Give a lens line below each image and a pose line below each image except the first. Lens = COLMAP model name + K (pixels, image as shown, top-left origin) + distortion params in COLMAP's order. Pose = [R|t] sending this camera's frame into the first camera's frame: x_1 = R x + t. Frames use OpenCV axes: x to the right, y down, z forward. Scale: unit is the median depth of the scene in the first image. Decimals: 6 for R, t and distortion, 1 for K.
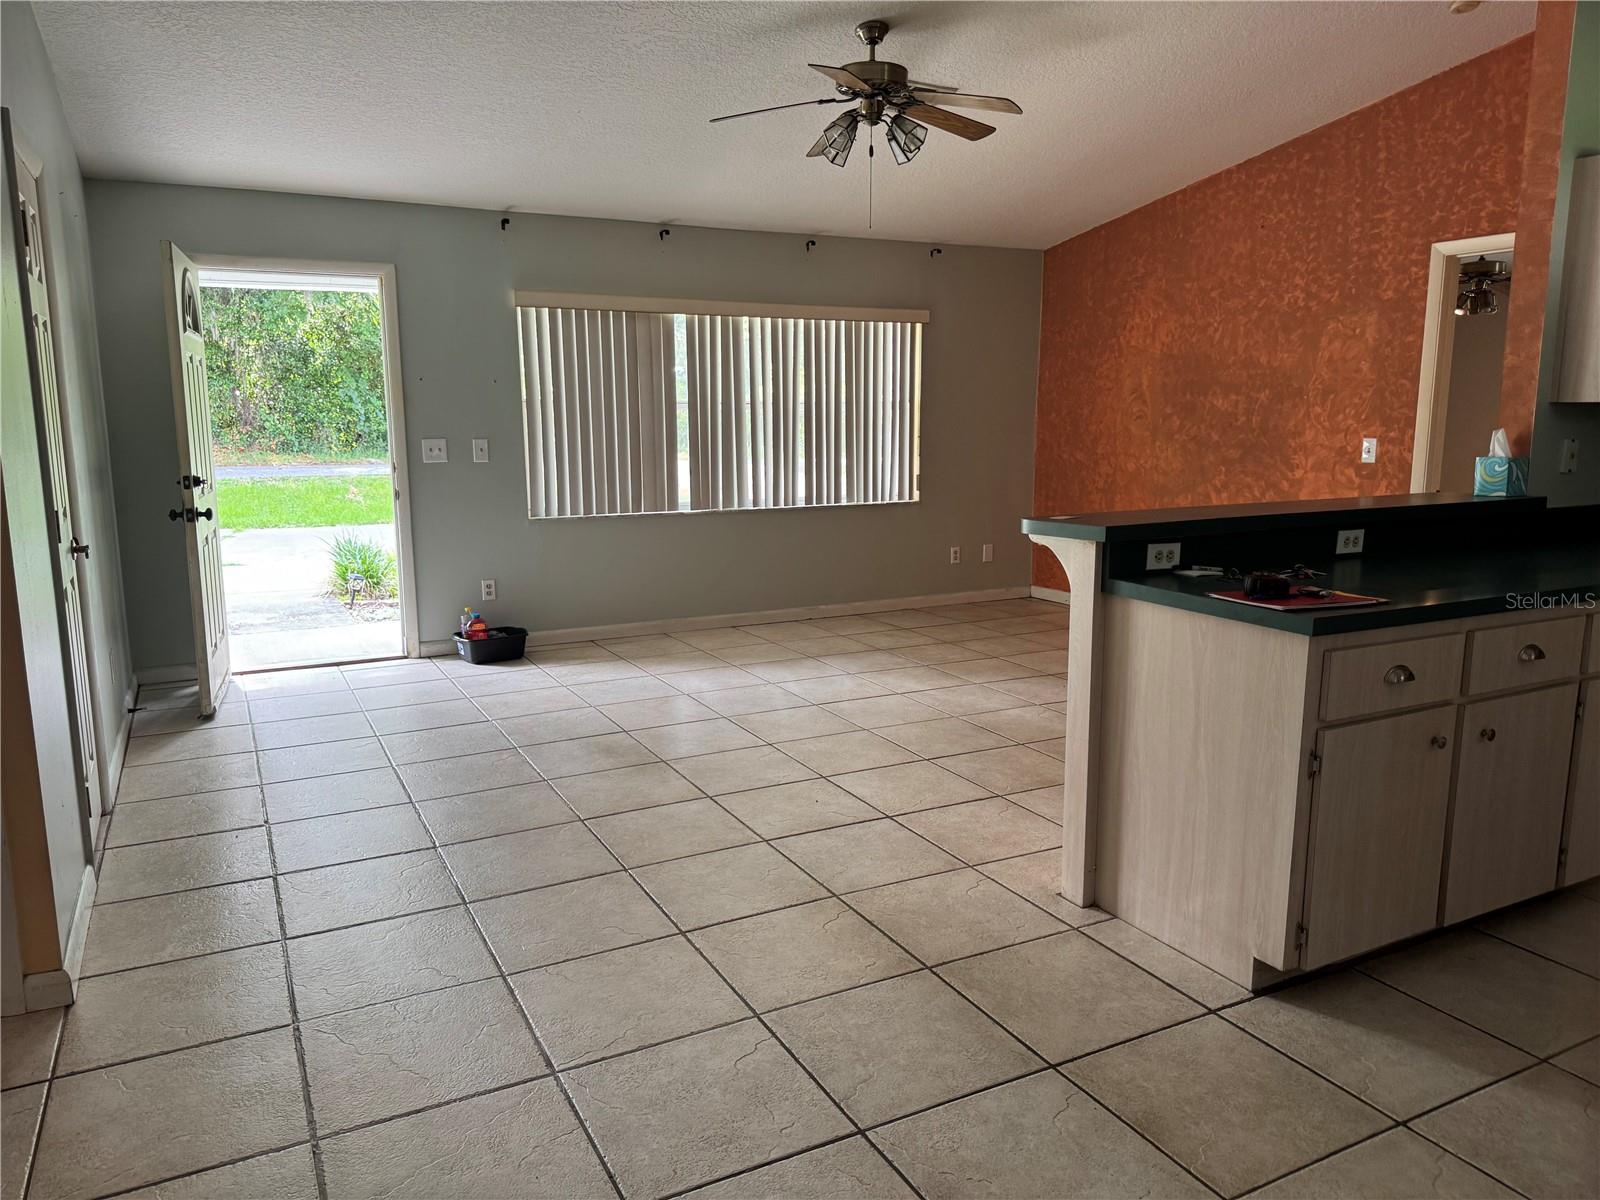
lens RADIAL K [[1135.8, 0, 803.4], [0, 1135.8, 600.2], [0, 0, 1]] dist [0.052430, -0.062373]
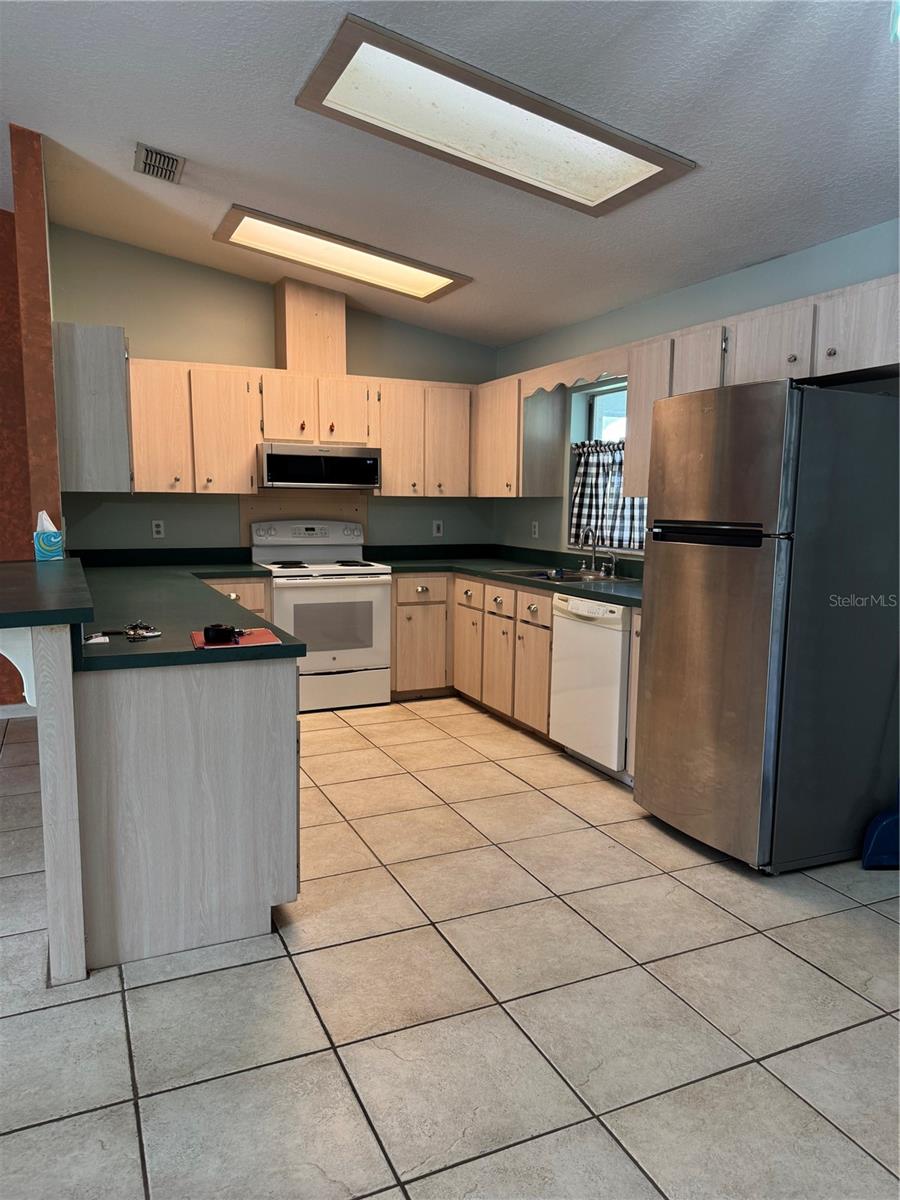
lens RADIAL K [[851.9, 0, 450.0], [0, 851.9, 600.0], [0, 0, 1]] dist [0.052430, -0.062373]
pose [[0.064913, -0.121368, 0.990483, -0.253299], [0.161983, 0.980694, 0.109553, -0.053361], [-0.984656, 0.153330, 0.083319, 0.308704]]
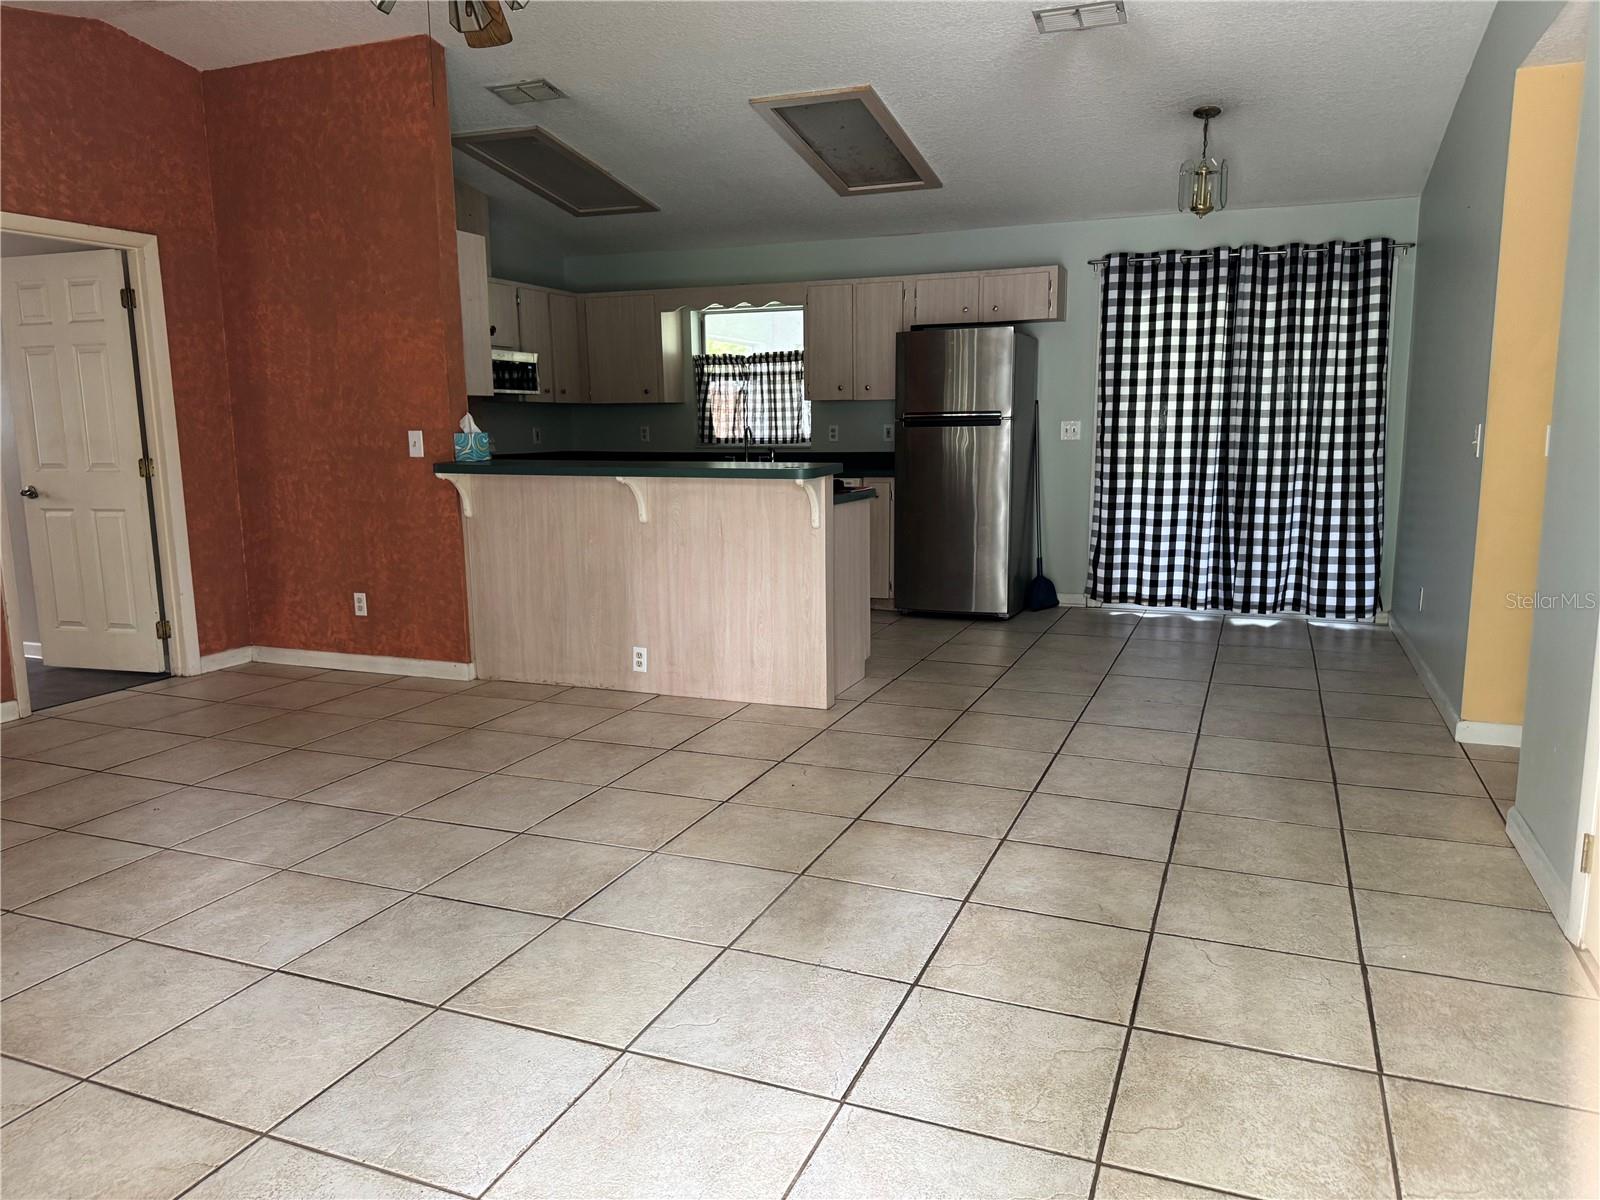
lens RADIAL K [[1135.8, 0, 803.4], [0, 1135.8, 600.2], [0, 0, 1]] dist [0.052430, -0.062373]
pose [[-0.639651, -0.115308, 0.759967, -0.523017], [0.140454, 0.954506, 0.263043, -0.168812], [-0.755724, 0.274997, -0.594355, 1.114162]]
